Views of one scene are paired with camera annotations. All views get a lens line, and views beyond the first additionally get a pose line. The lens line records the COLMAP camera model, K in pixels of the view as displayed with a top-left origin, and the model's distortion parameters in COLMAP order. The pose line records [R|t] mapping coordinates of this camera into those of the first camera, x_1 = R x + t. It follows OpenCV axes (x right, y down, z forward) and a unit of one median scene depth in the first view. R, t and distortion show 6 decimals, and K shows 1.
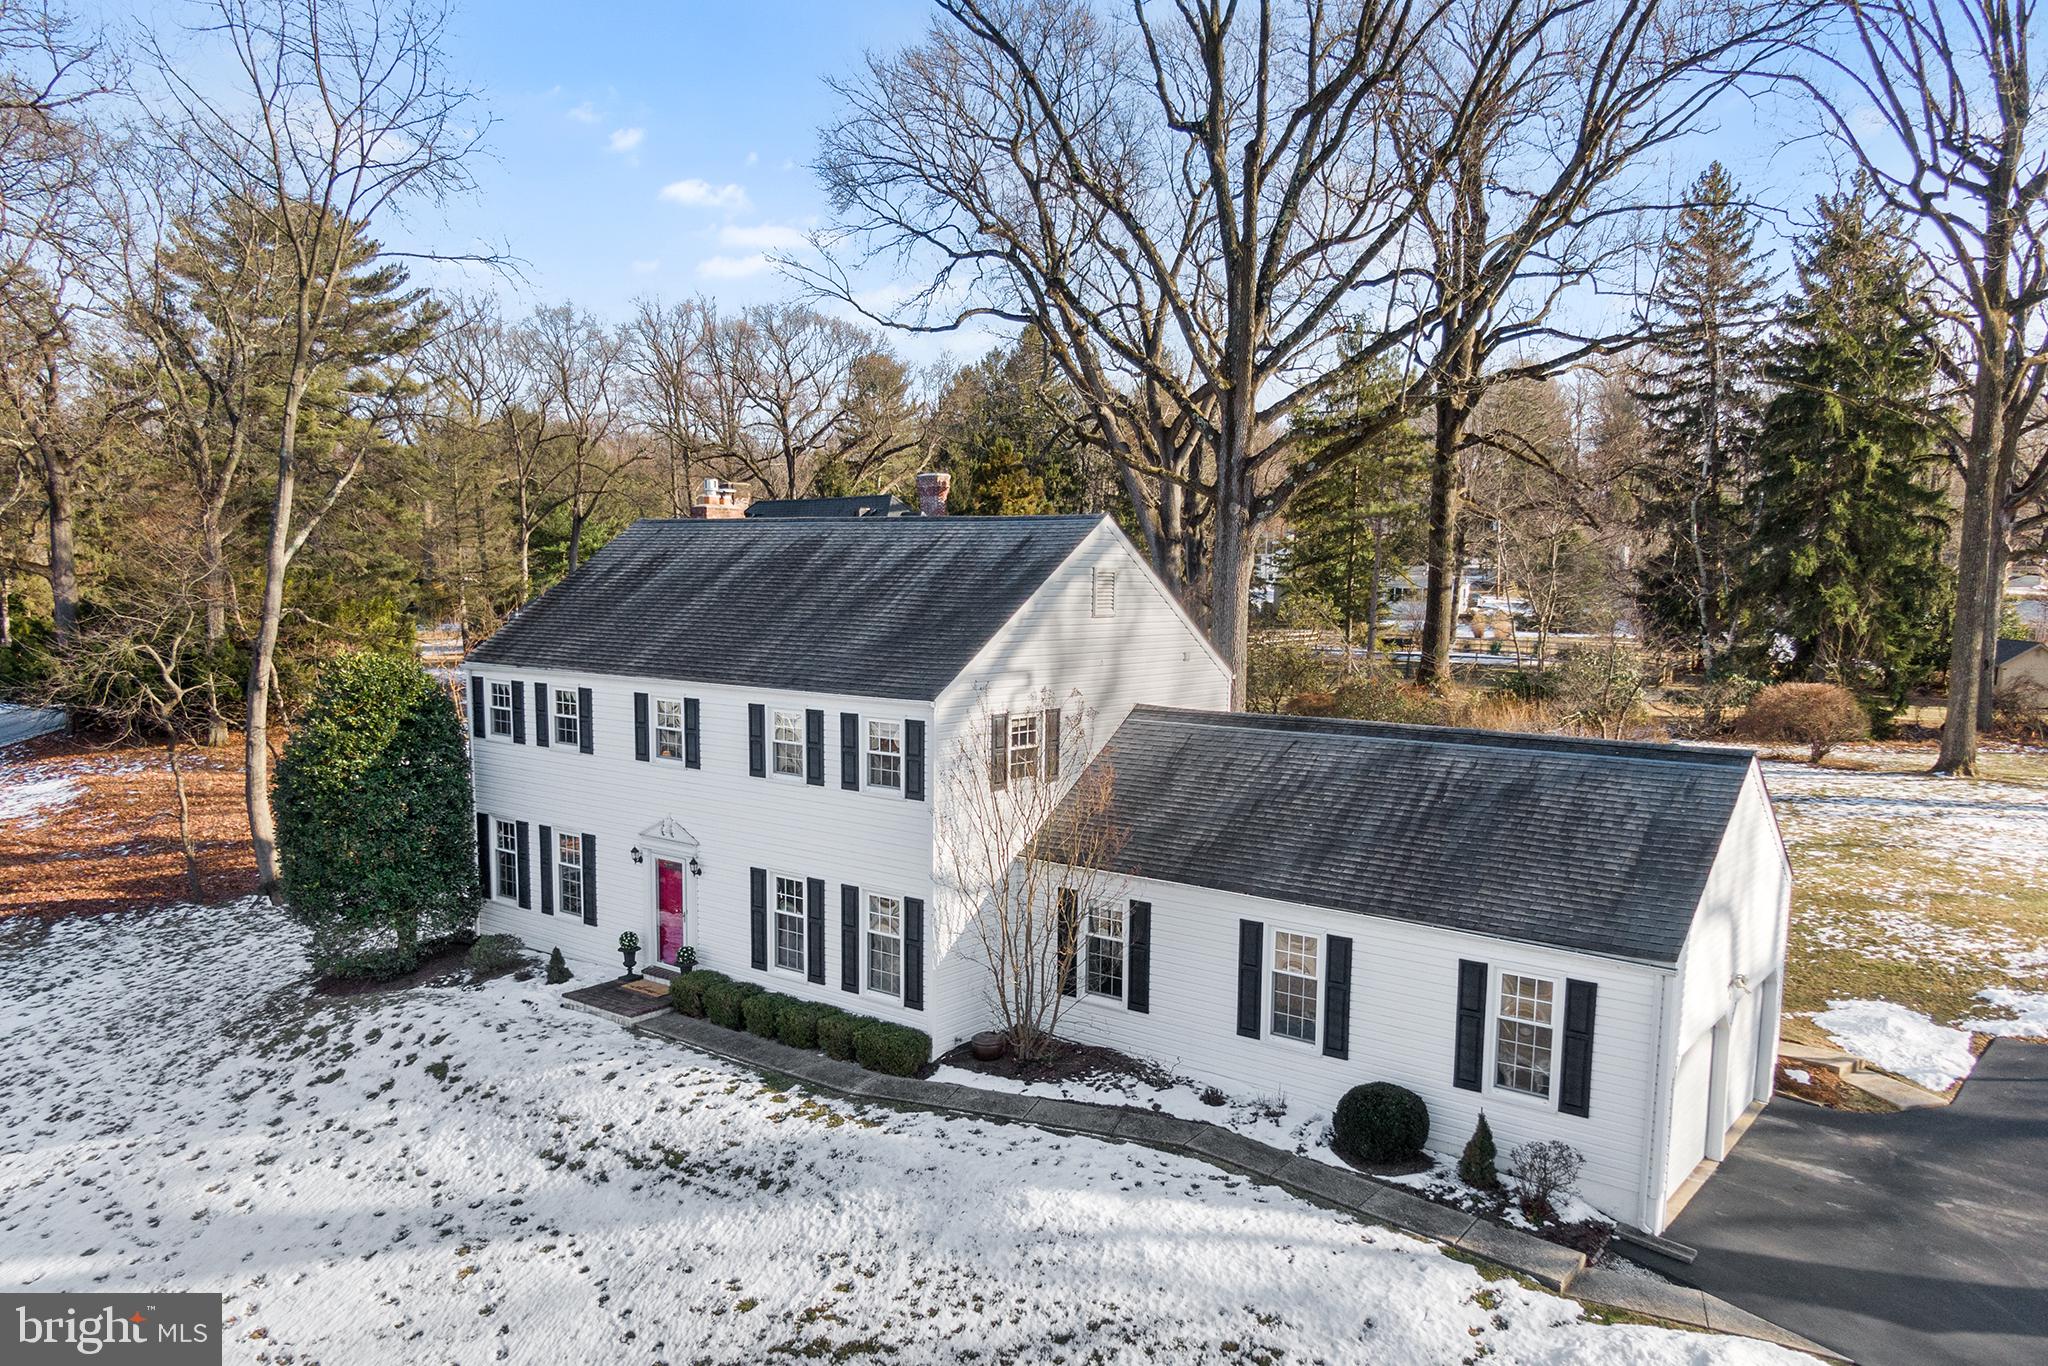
lens RADIAL K [[1457.4, 0, 1022.9], [0, 1457.4, 761.6], [0, 0, 1]] dist [0.026320, -0.054778]
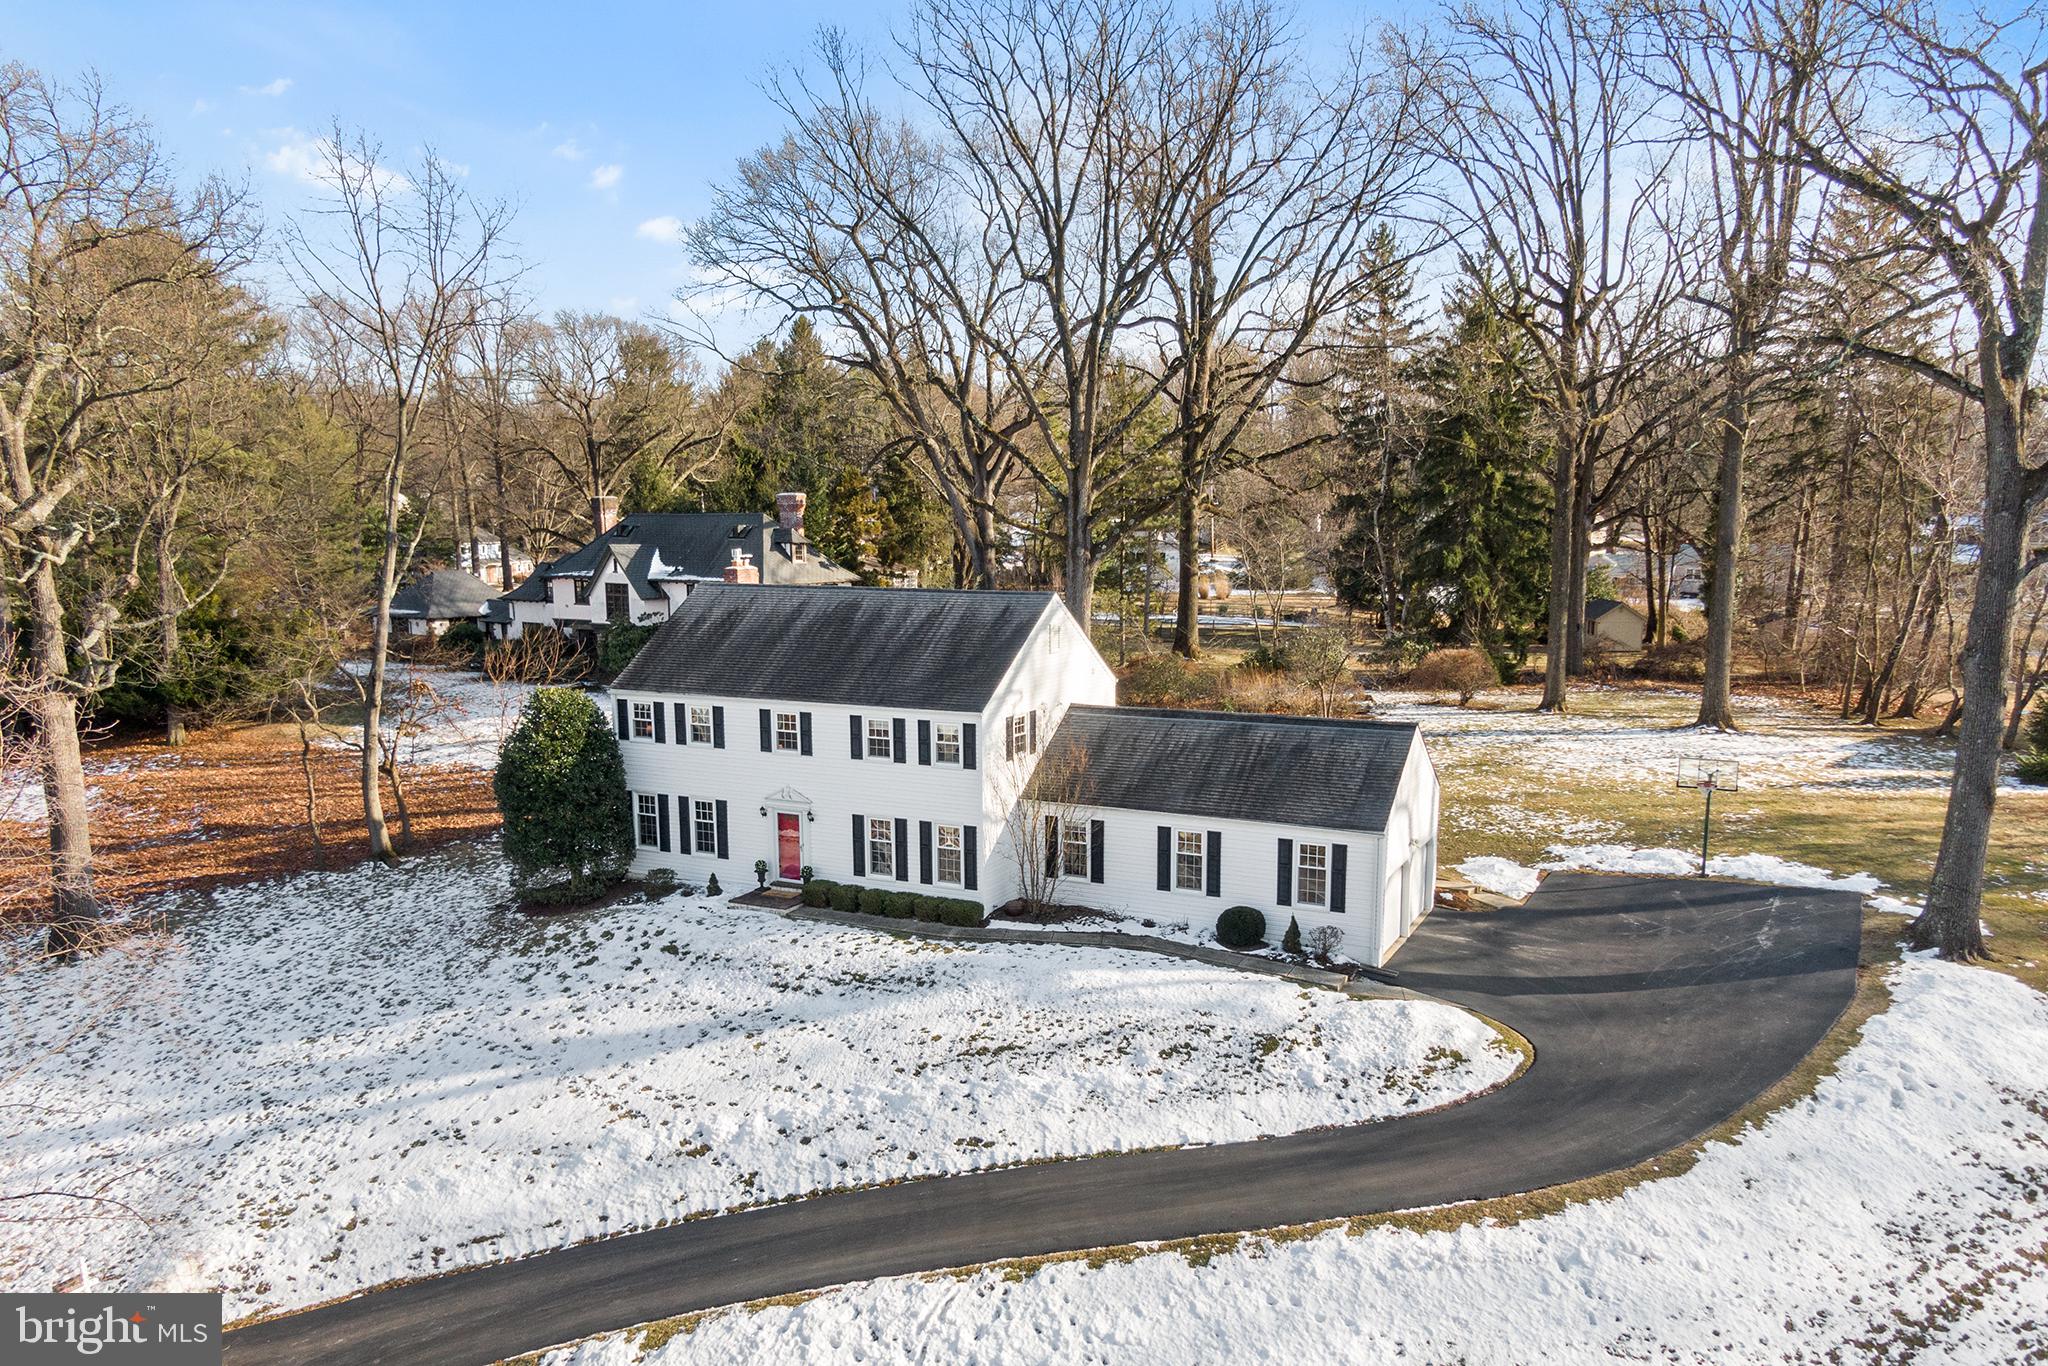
lens RADIAL K [[1457.4, 0, 1022.9], [0, 1457.4, 761.6], [0, 0, 1]] dist [0.026320, -0.054778]
pose [[0.980614, -0.049076, 0.189705, -0.316879], [0.041760, 0.998229, 0.042377, -0.049693], [-0.191449, -0.033633, 0.980926, -0.663488]]
